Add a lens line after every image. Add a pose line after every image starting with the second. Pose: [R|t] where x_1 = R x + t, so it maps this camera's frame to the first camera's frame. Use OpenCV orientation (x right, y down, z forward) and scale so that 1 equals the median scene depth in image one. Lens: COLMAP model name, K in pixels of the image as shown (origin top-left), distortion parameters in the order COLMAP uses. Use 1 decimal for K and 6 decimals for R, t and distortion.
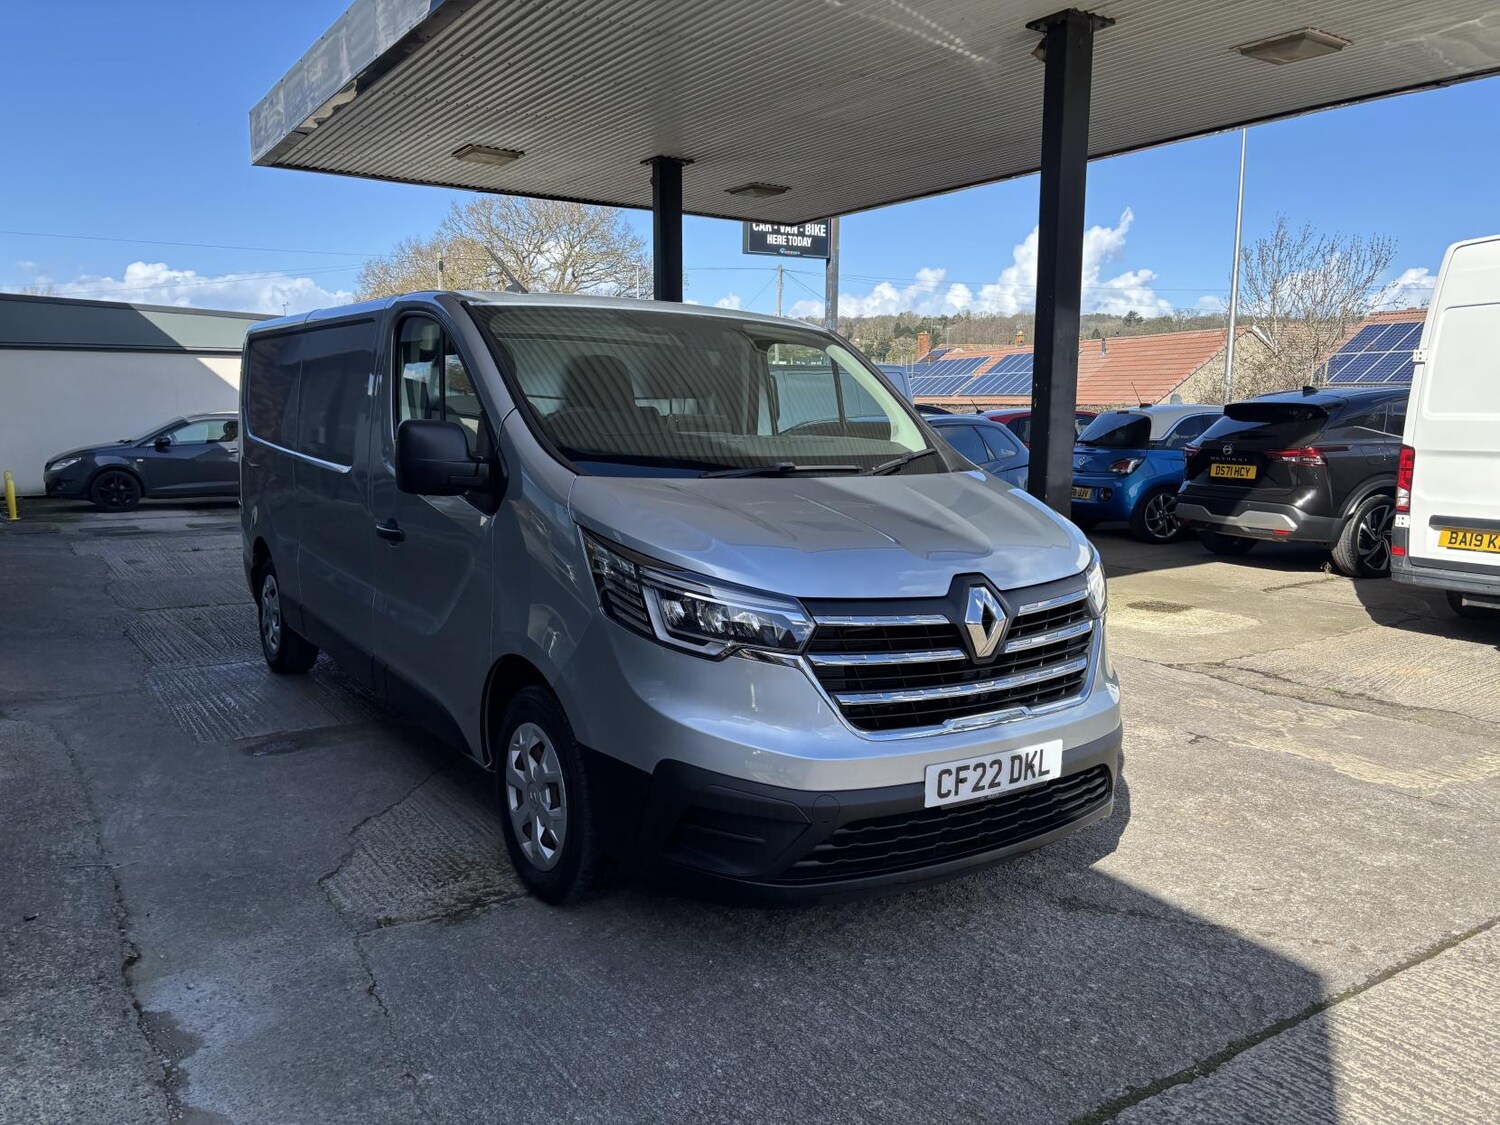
lens RADIAL K [[1130.3, 0, 734.1], [0, 1130.3, 569.4], [0, 0, 1]] dist [0.029491, -0.010779]
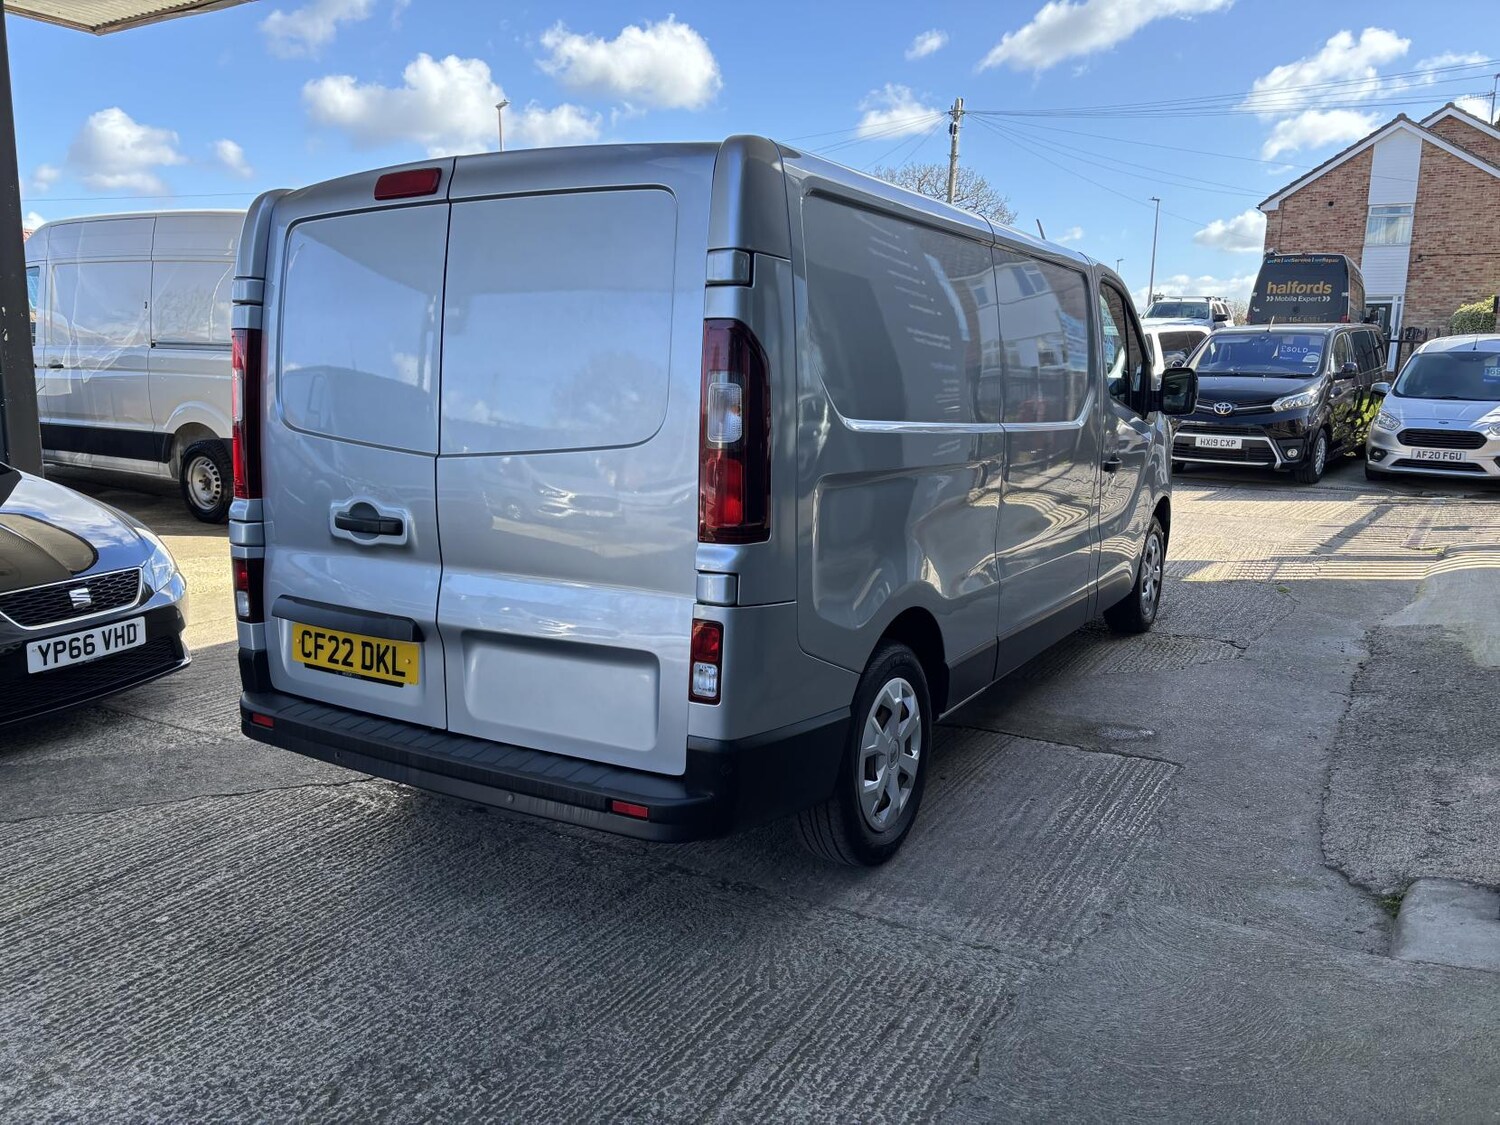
lens RADIAL K [[1127.5, 0, 741.3], [0, 1127.5, 564.1], [0, 0, 1]] dist [0.045913, -0.047264]
pose [[-0.421428, -0.167383, 0.891281, -1.062795], [0.115224, 0.964970, 0.235704, -0.225341], [-0.899512, 0.202029, -0.387379, 1.599560]]
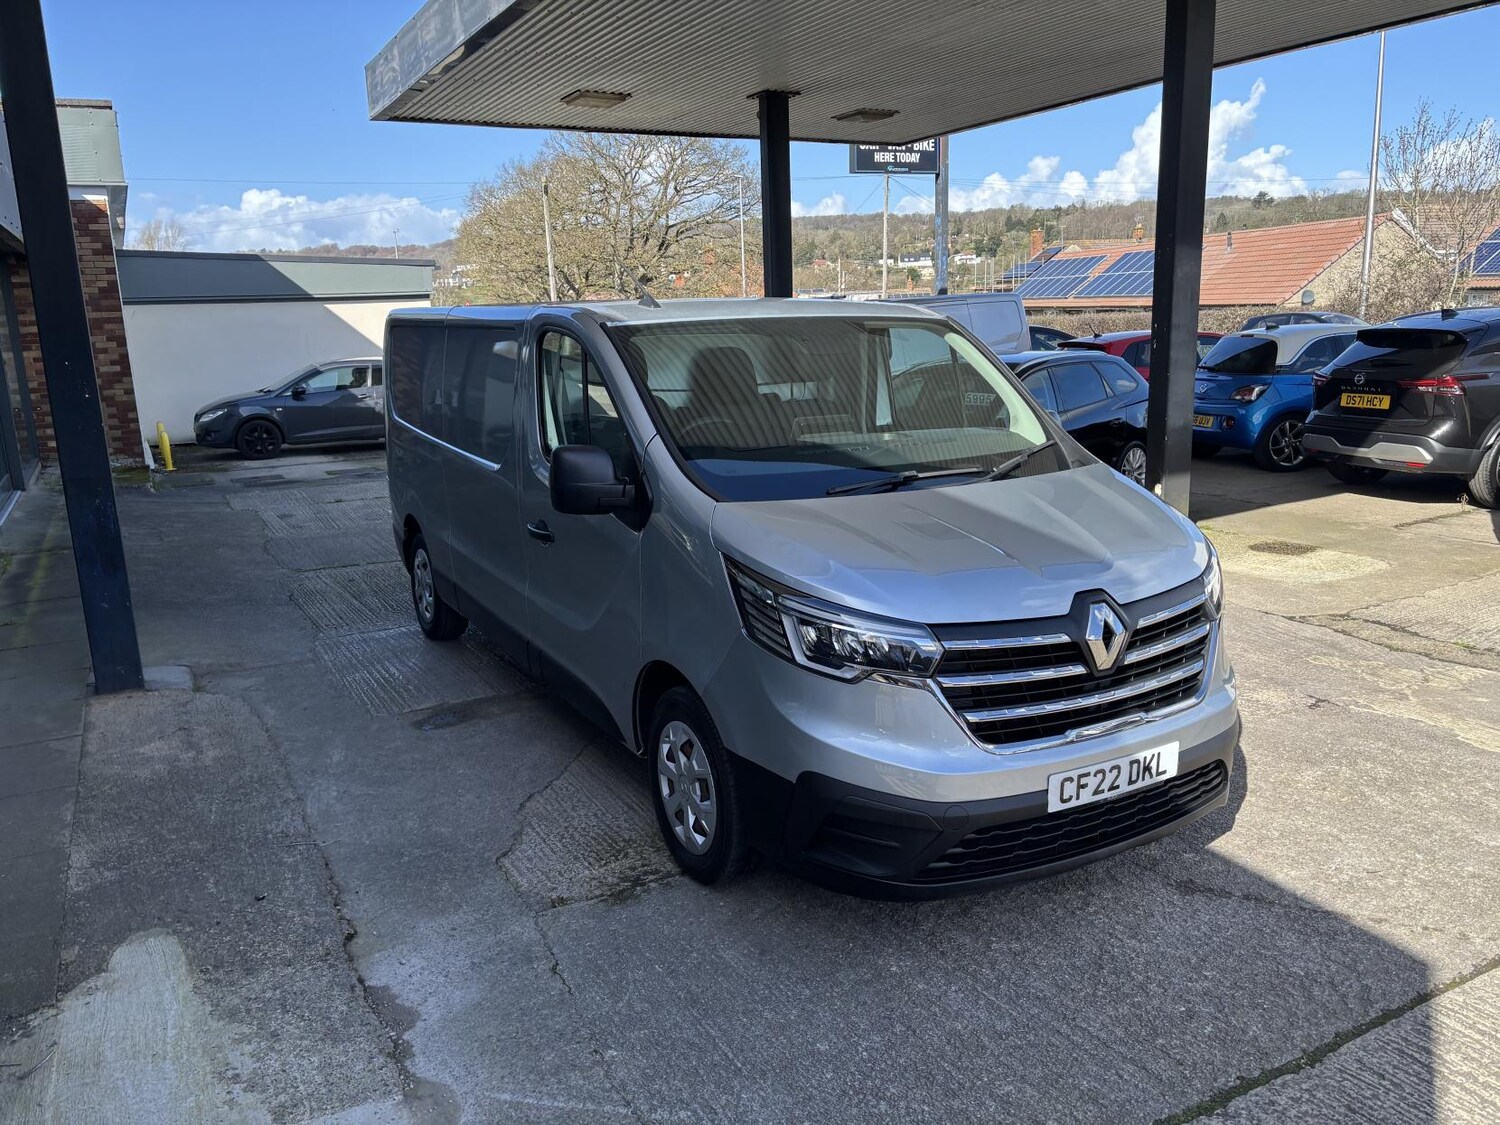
lens RADIAL K [[1127.5, 0, 741.3], [0, 1127.5, 564.1], [0, 0, 1]] dist [0.045913, -0.047264]
pose [[0.995741, -0.017990, -0.090428, -0.012567], [0.024812, 0.996883, 0.074896, -0.068493], [0.088798, -0.076821, 0.993083, -0.050327]]
